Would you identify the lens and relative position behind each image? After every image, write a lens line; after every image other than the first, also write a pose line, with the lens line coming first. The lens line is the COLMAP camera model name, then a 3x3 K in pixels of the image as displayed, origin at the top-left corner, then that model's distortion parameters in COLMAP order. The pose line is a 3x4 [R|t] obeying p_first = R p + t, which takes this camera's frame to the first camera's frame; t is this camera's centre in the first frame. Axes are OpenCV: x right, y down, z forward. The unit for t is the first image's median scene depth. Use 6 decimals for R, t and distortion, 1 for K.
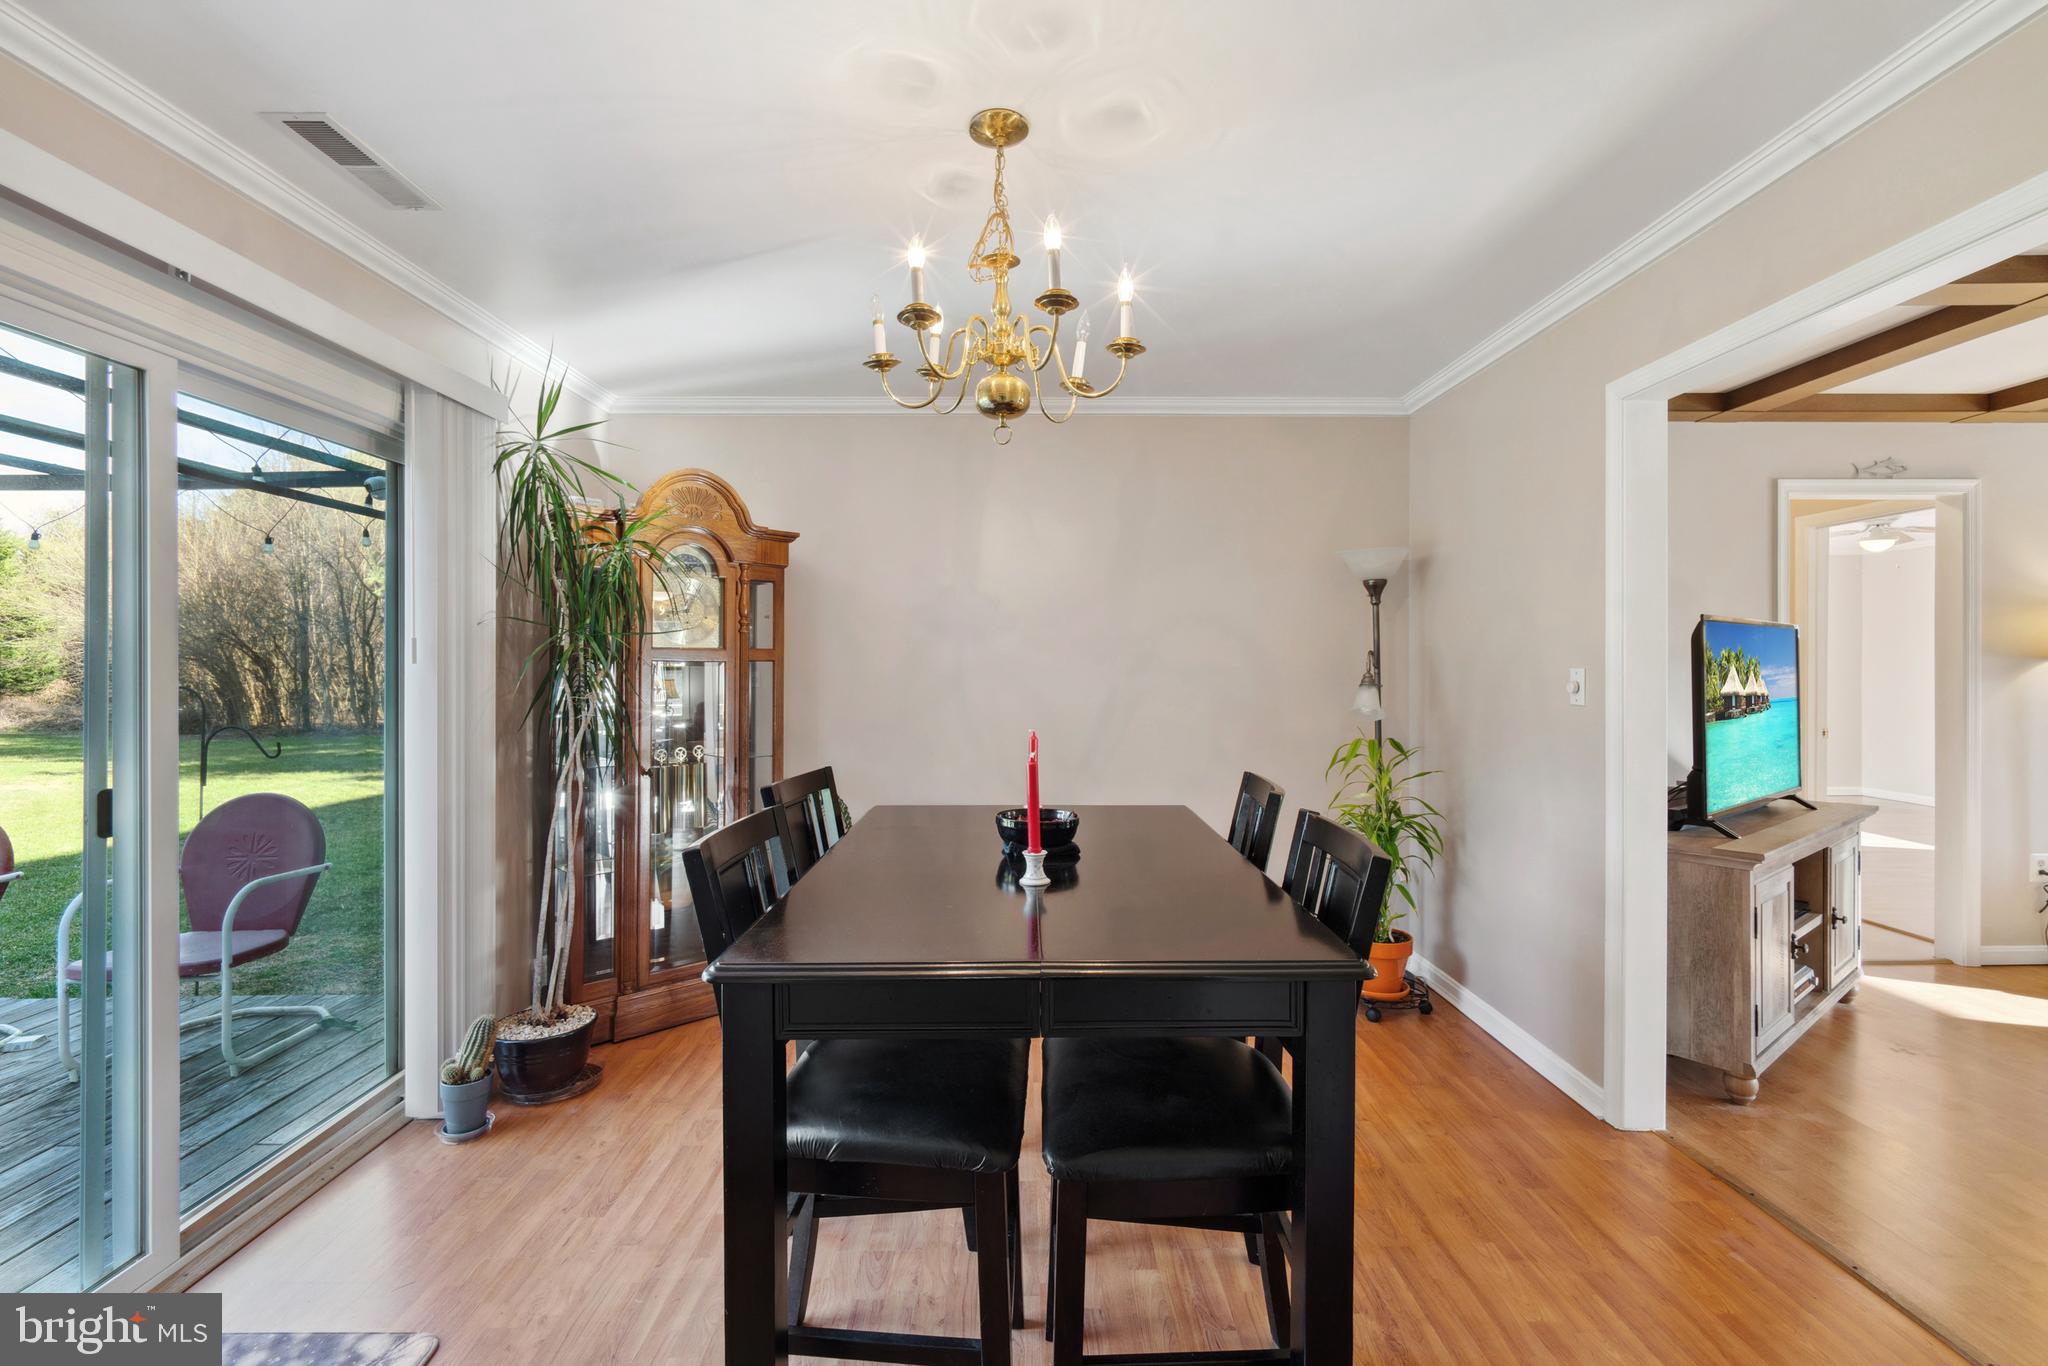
lens RADIAL K [[900.7, 0, 1017.1], [0, 900.7, 668.8], [0, 0, 1]] dist [-0.010295, 0.000051]
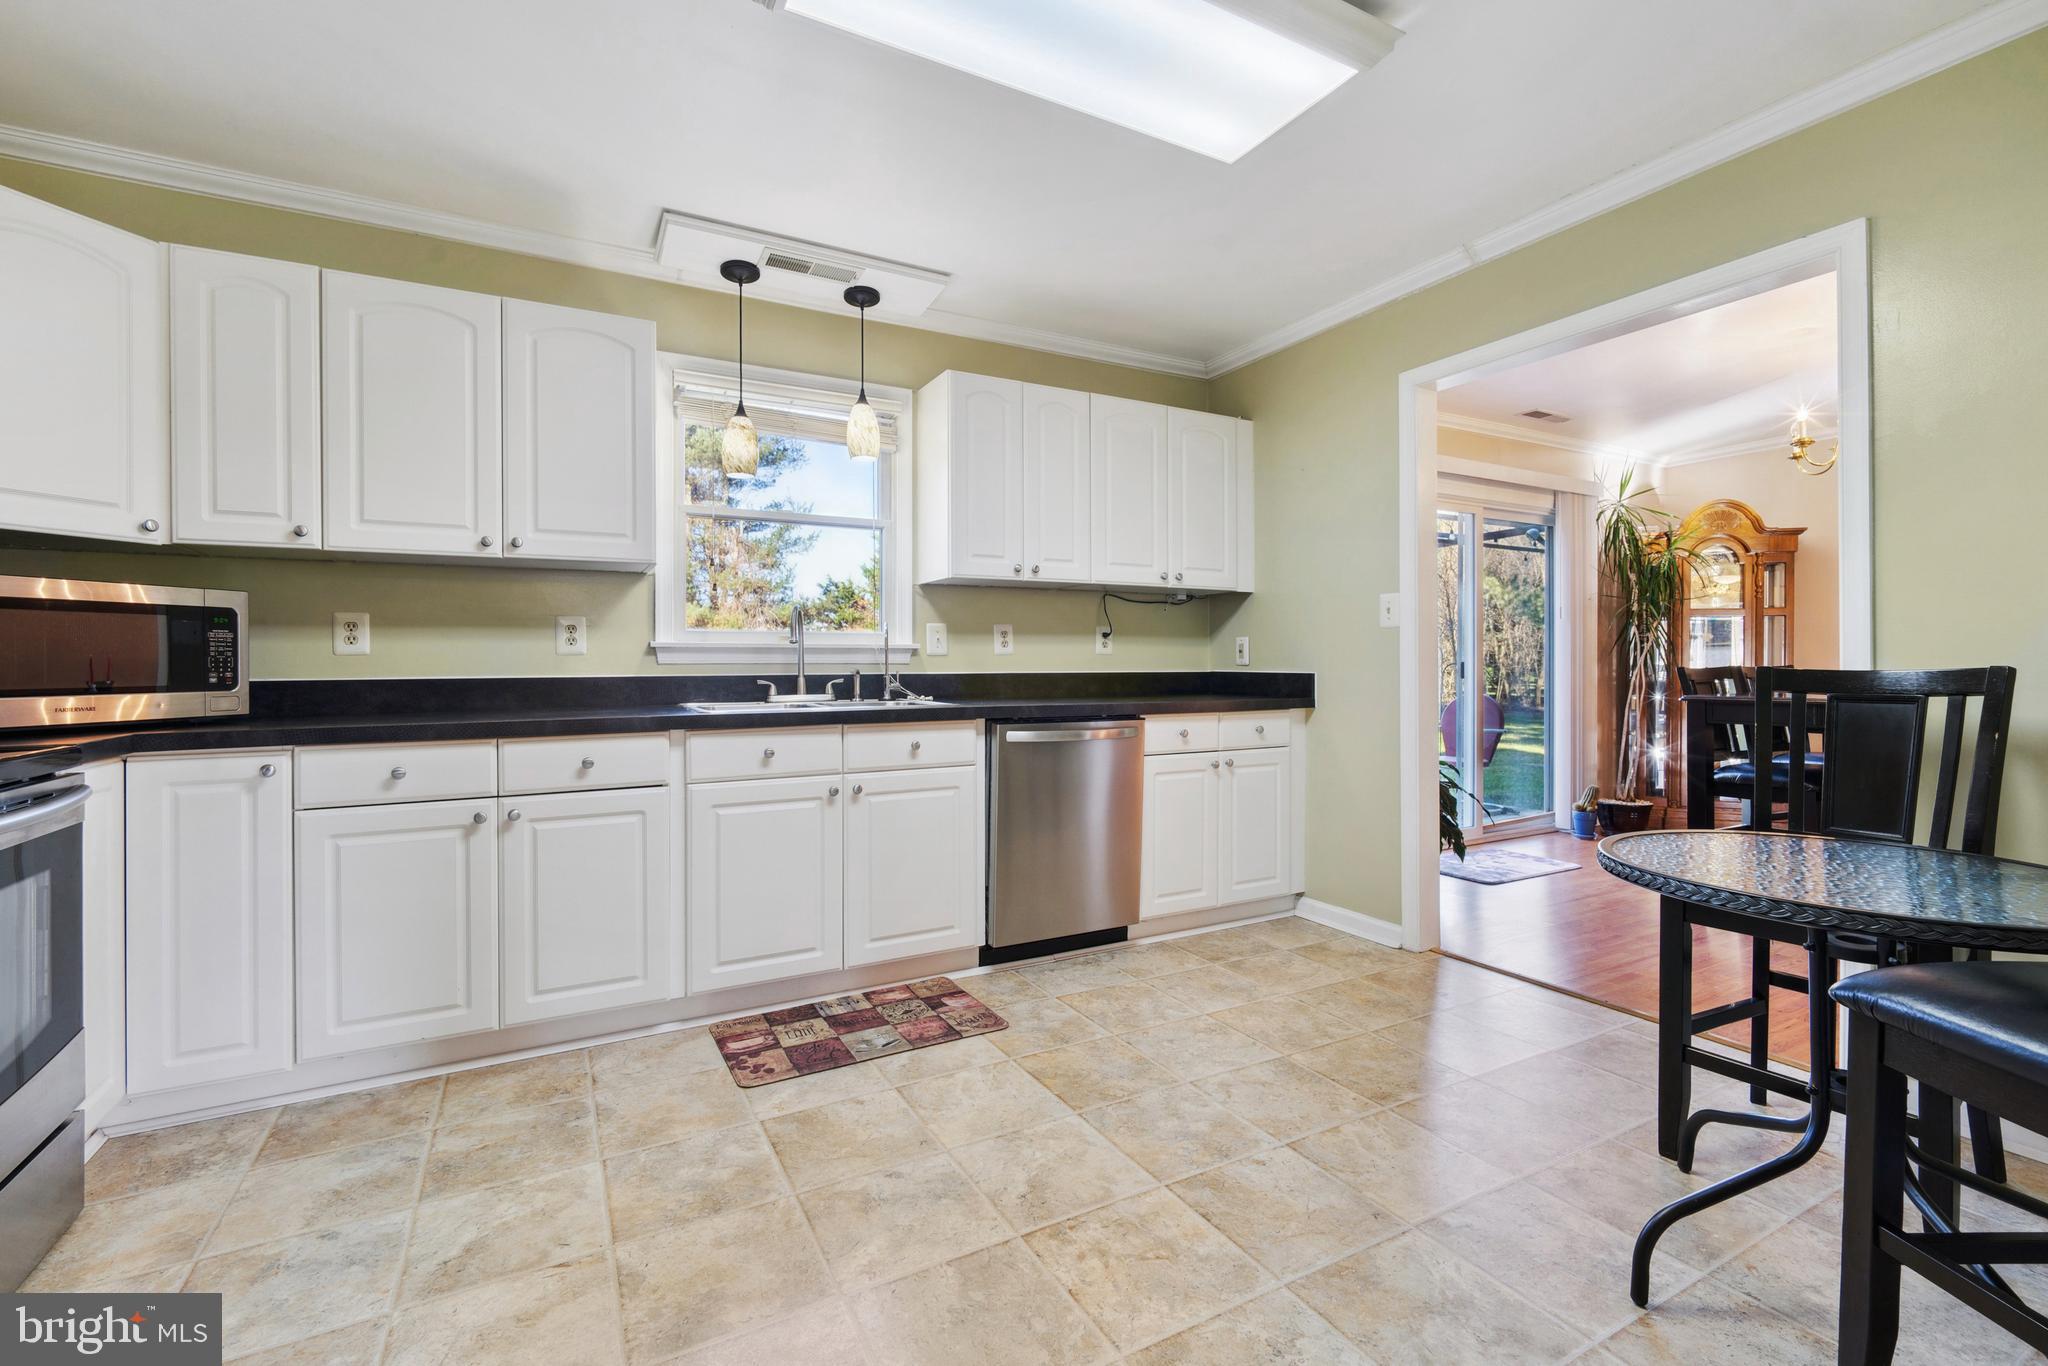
lens RADIAL K [[900.7, 0, 1022.0], [0, 900.7, 669.4], [0, 0, 1]] dist [-0.010295, 0.000051]
pose [[0.480729, 0.000759, -0.876869, 0.505700], [0.000316, 0.999999, 0.001038, 0.094827], [0.876869, -0.000776, 0.480729, -0.989580]]
